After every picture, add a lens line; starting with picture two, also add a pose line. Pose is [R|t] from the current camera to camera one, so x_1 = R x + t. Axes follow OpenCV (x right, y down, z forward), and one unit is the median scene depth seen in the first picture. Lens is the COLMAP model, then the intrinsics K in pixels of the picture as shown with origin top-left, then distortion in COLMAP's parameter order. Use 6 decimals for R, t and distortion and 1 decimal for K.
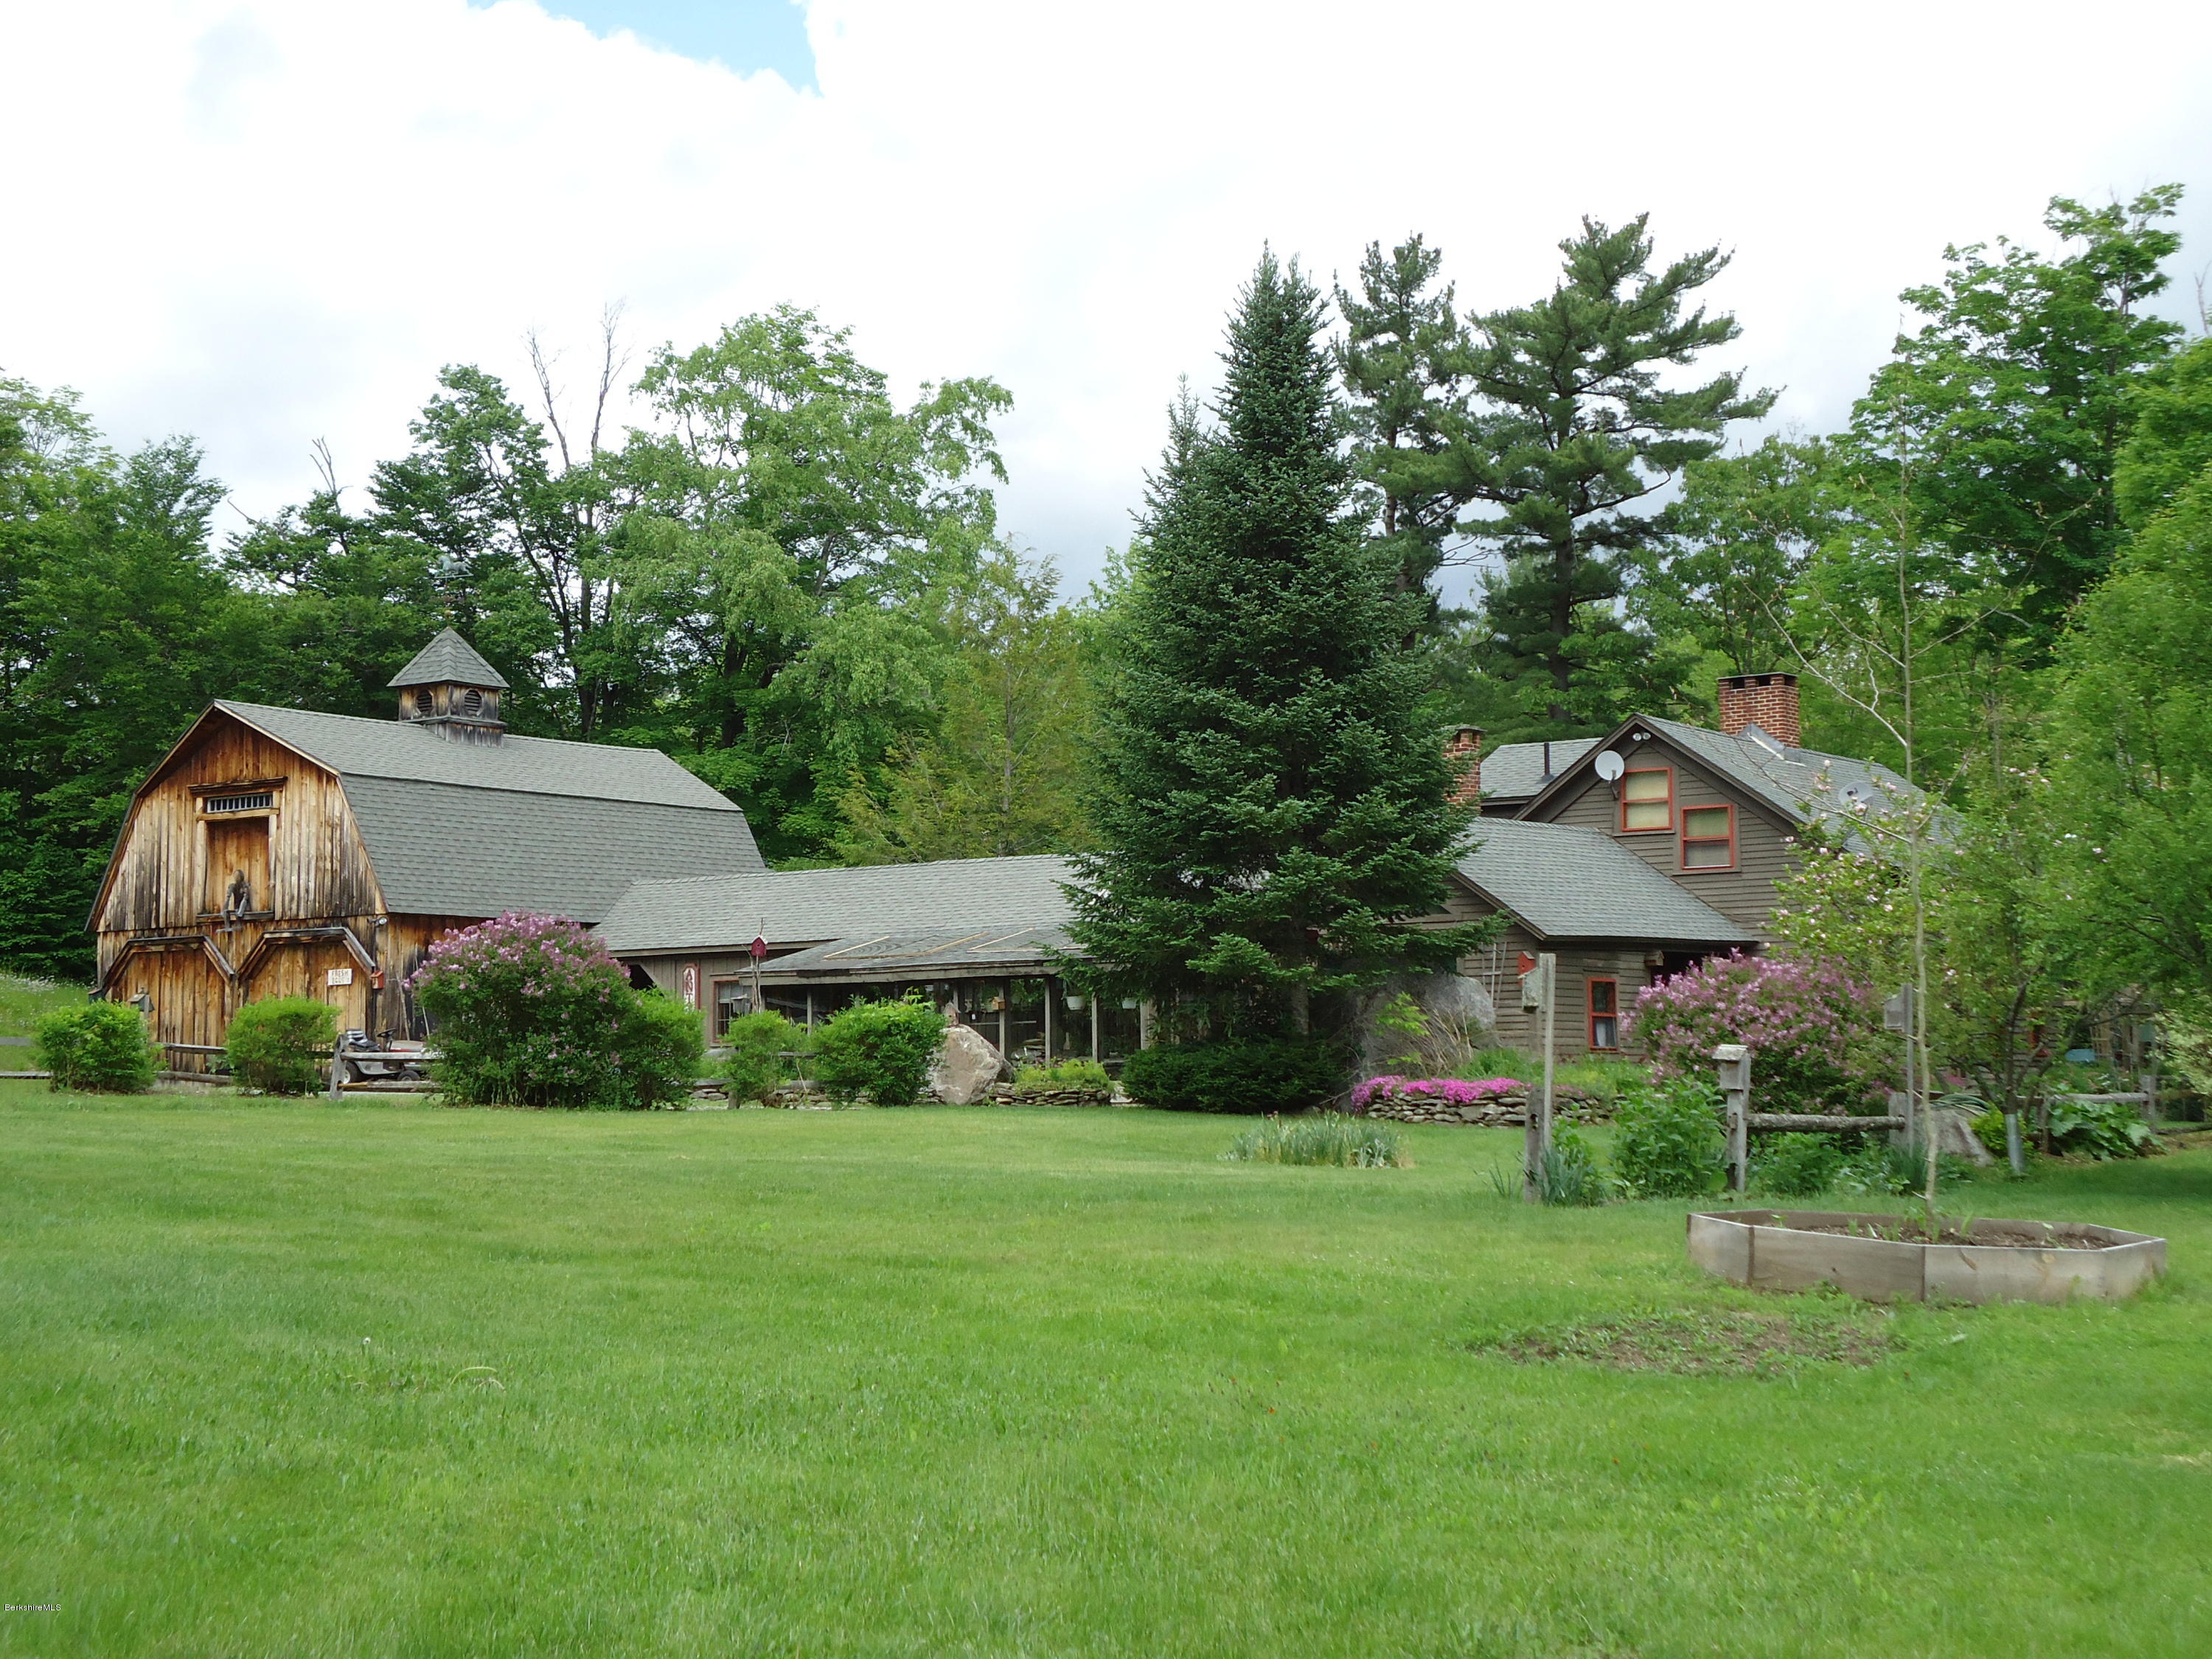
lens RADIAL K [[2892.9, 0, 1106.0], [0, 2892.9, 829.5], [0, 0, 1]] dist [0.013318, -0.041990]
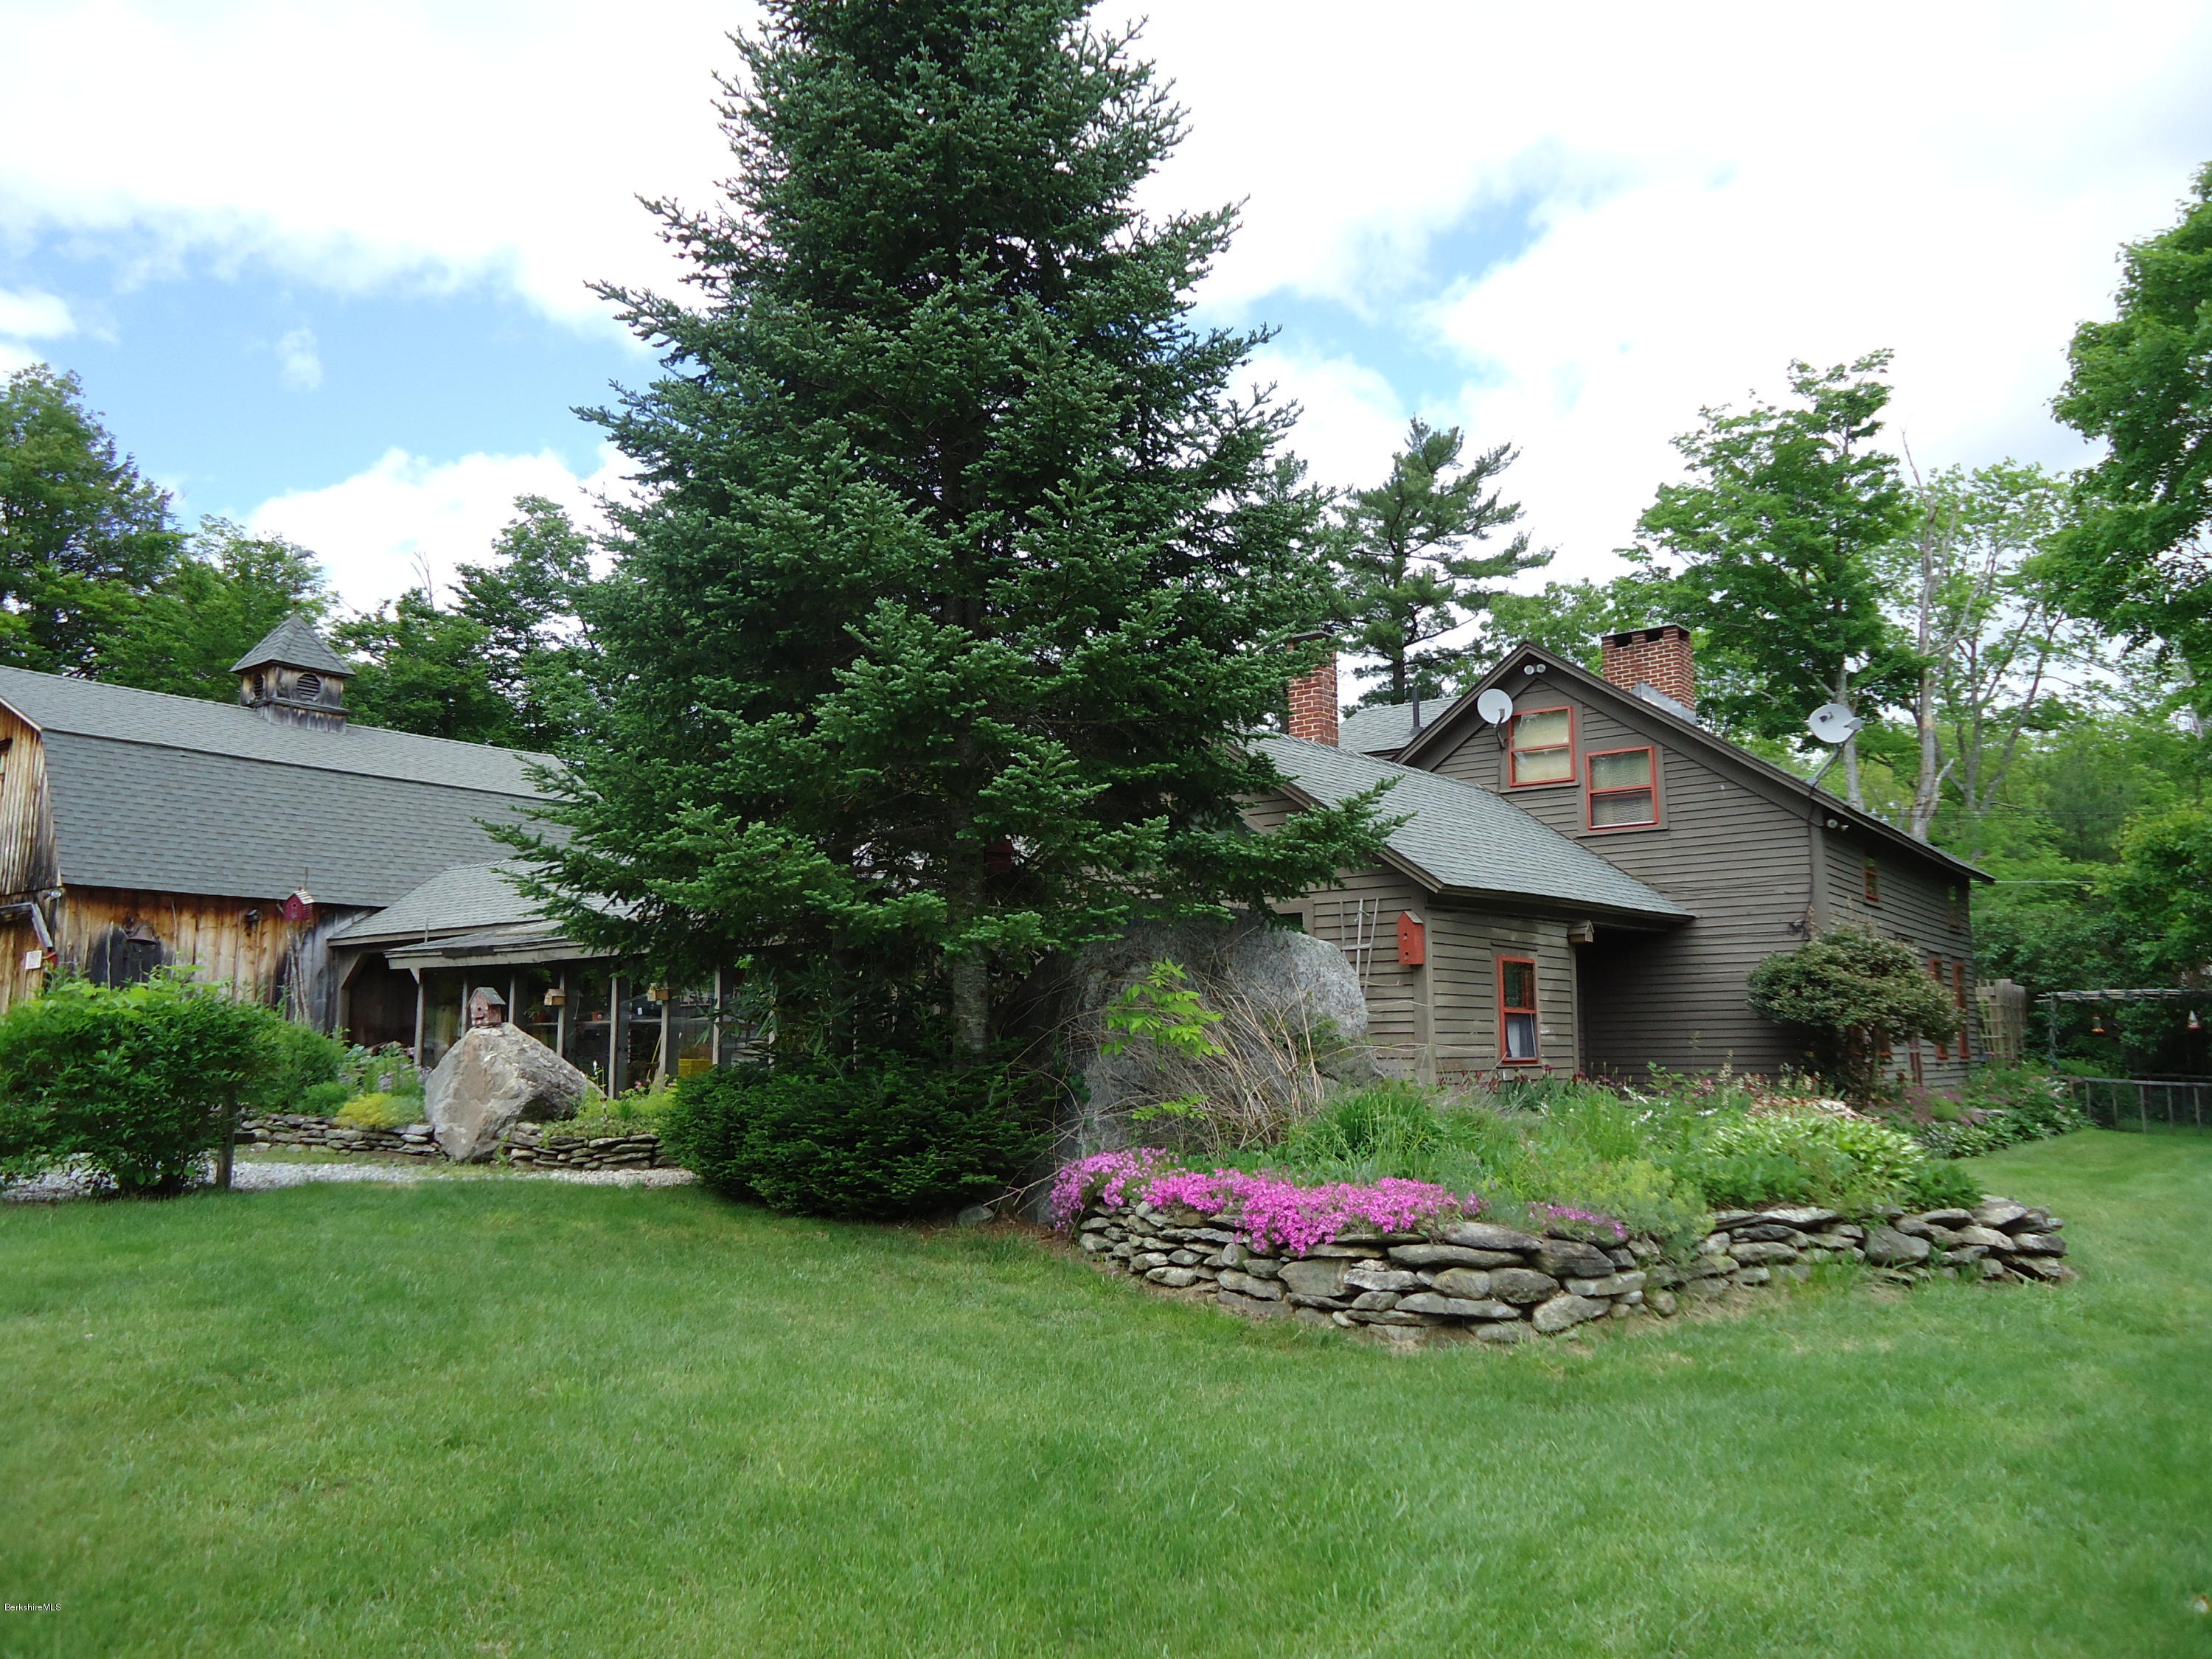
lens RADIAL K [[1558.3, 0, 1106.0], [0, 1558.3, 829.5], [0, 0, 1]] dist [-0.029889, 0.000738]
pose [[0.999805, 0.001481, -0.019687, 0.066781], [-0.002496, 0.998664, -0.051617, 0.033069], [0.019584, 0.051656, 0.998473, 0.515398]]
